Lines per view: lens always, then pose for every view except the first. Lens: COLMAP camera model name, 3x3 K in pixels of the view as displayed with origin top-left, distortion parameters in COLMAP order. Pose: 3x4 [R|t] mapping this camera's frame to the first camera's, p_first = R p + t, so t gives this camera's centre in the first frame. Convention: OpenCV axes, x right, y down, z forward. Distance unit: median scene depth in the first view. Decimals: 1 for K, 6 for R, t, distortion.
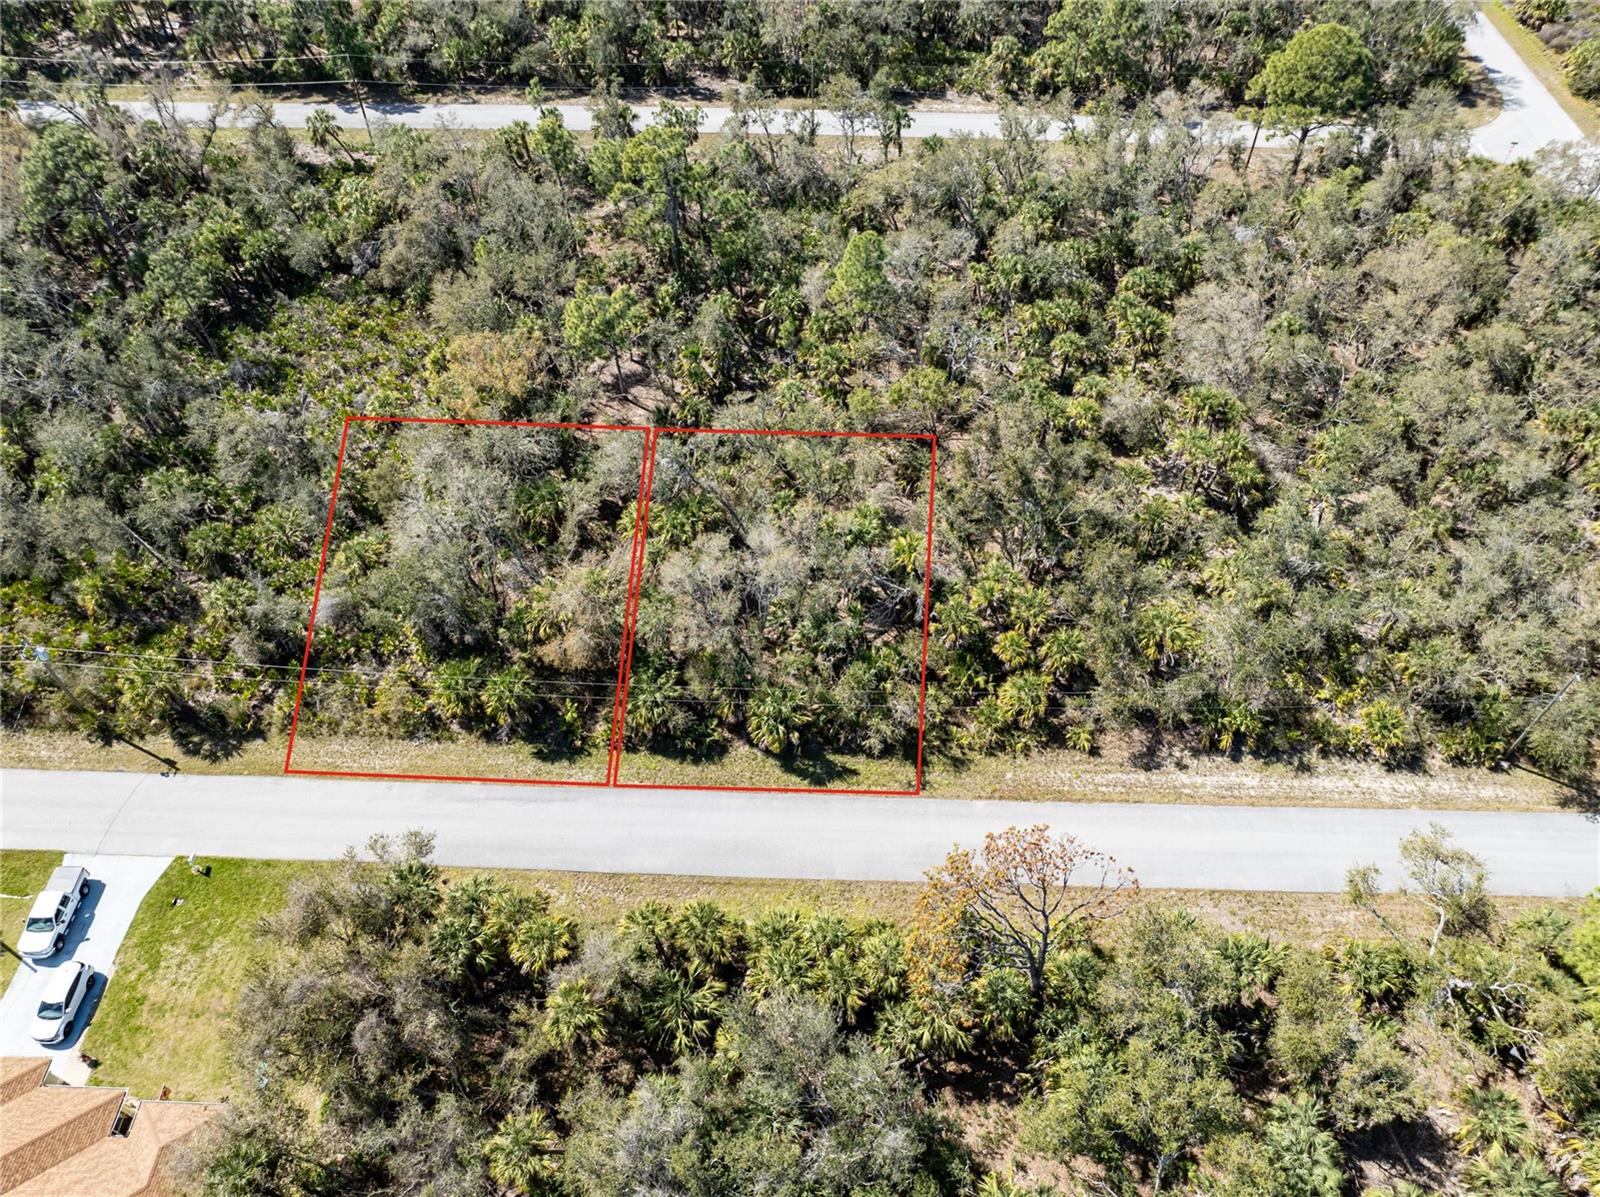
lens RADIAL K [[1125.7, 0, 800.0], [0, 1125.7, 598.5], [0, 0, 1]] dist [-0.043121, 0.003588]
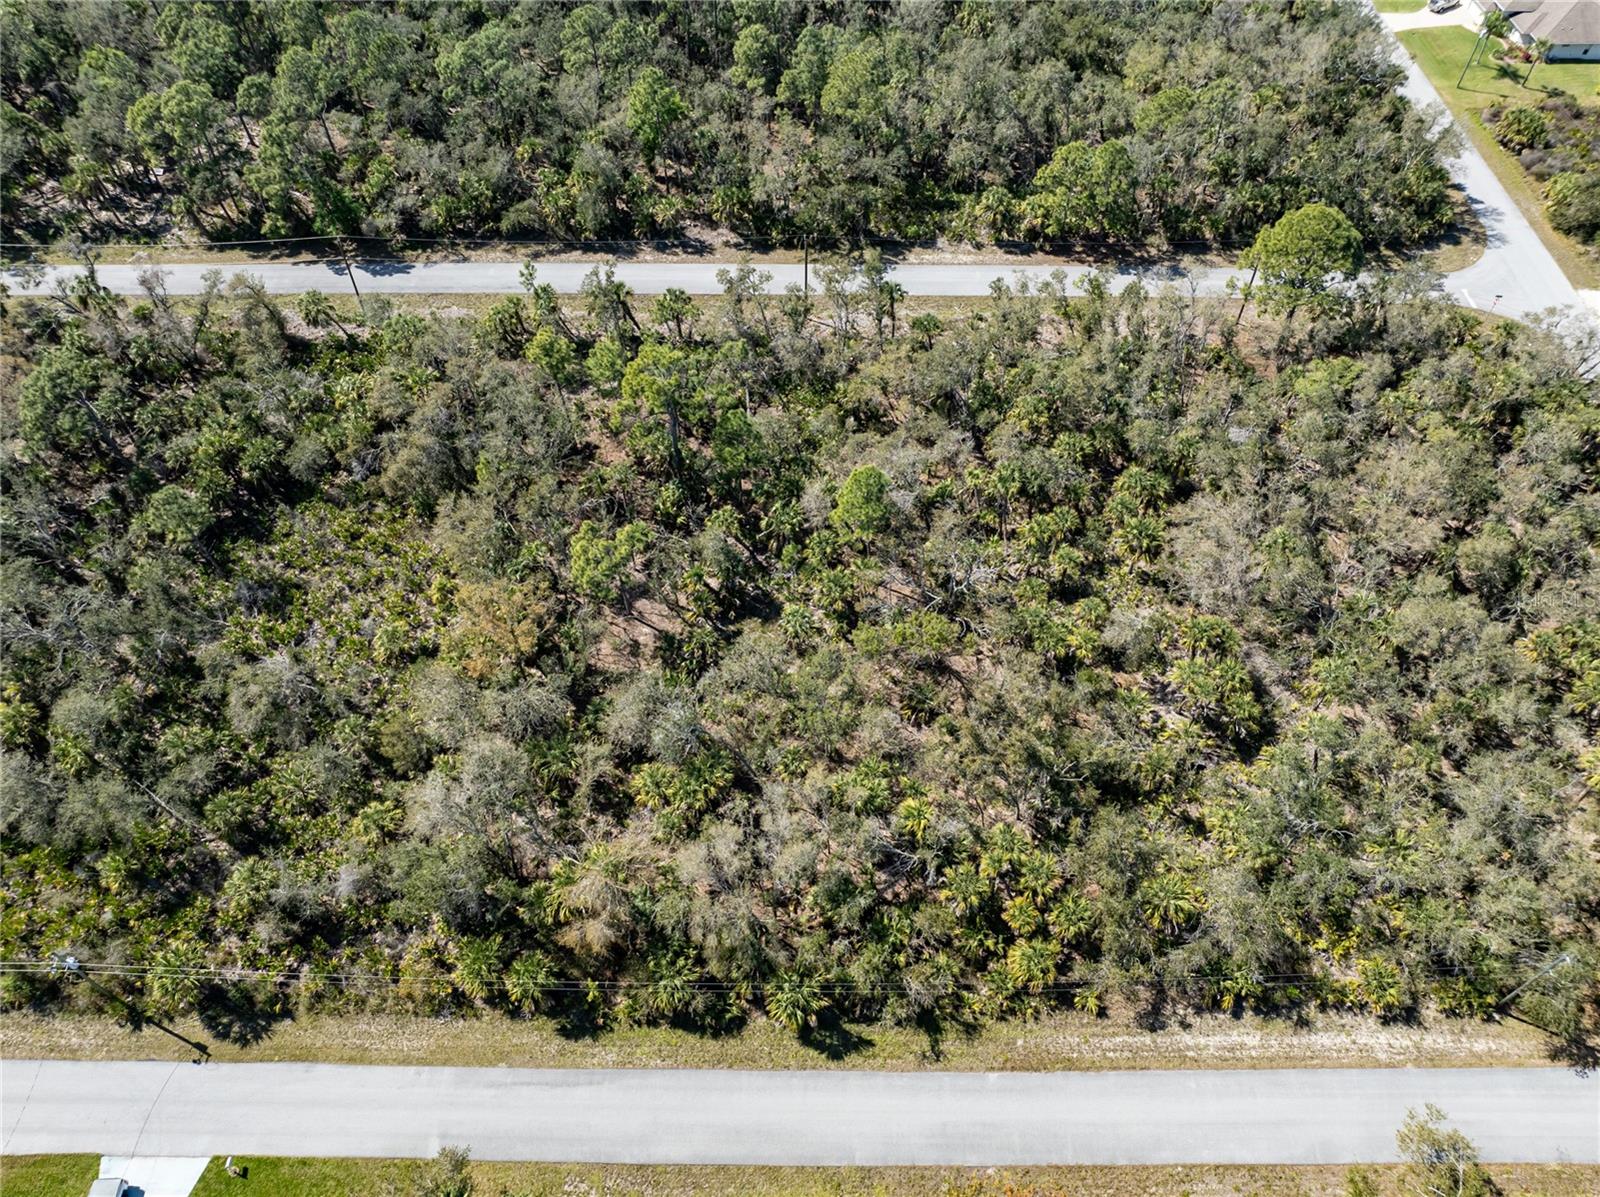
lens RADIAL K [[1127.7, 0, 800.0], [0, 1127.7, 598.5], [0, 0, 1]] dist [-0.057049, 0.030384]
pose [[0.999698, -0.020908, 0.012922, -0.019205], [0.020691, 0.999646, 0.016721, -0.254734], [-0.013267, -0.016449, 0.999777, -0.017104]]
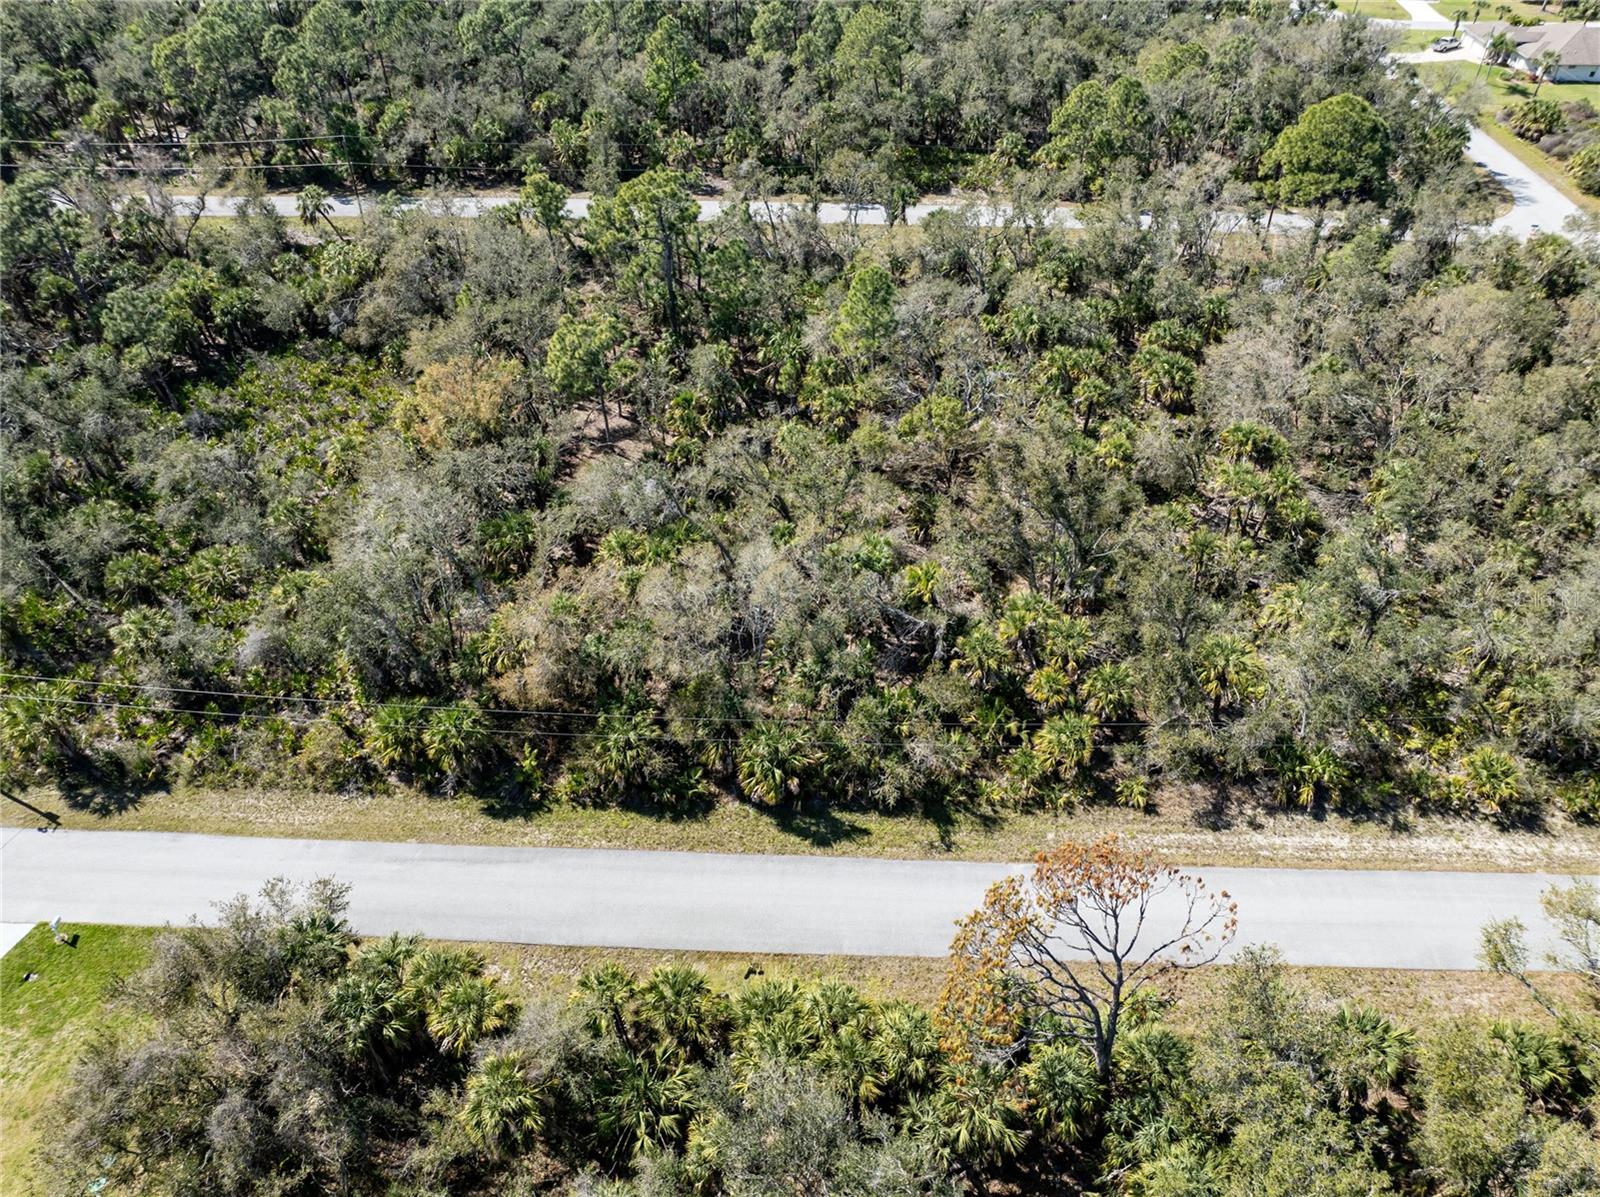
lens RADIAL K [[1127.7, 0, 800.0], [0, 1127.7, 598.5], [0, 0, 1]] dist [-0.057049, 0.030384]
pose [[0.999995, 0.001575, -0.002779, 0.001935], [-0.002012, 0.986317, -0.164846, 0.113869], [0.002481, 0.164851, 0.986315, 0.138434]]
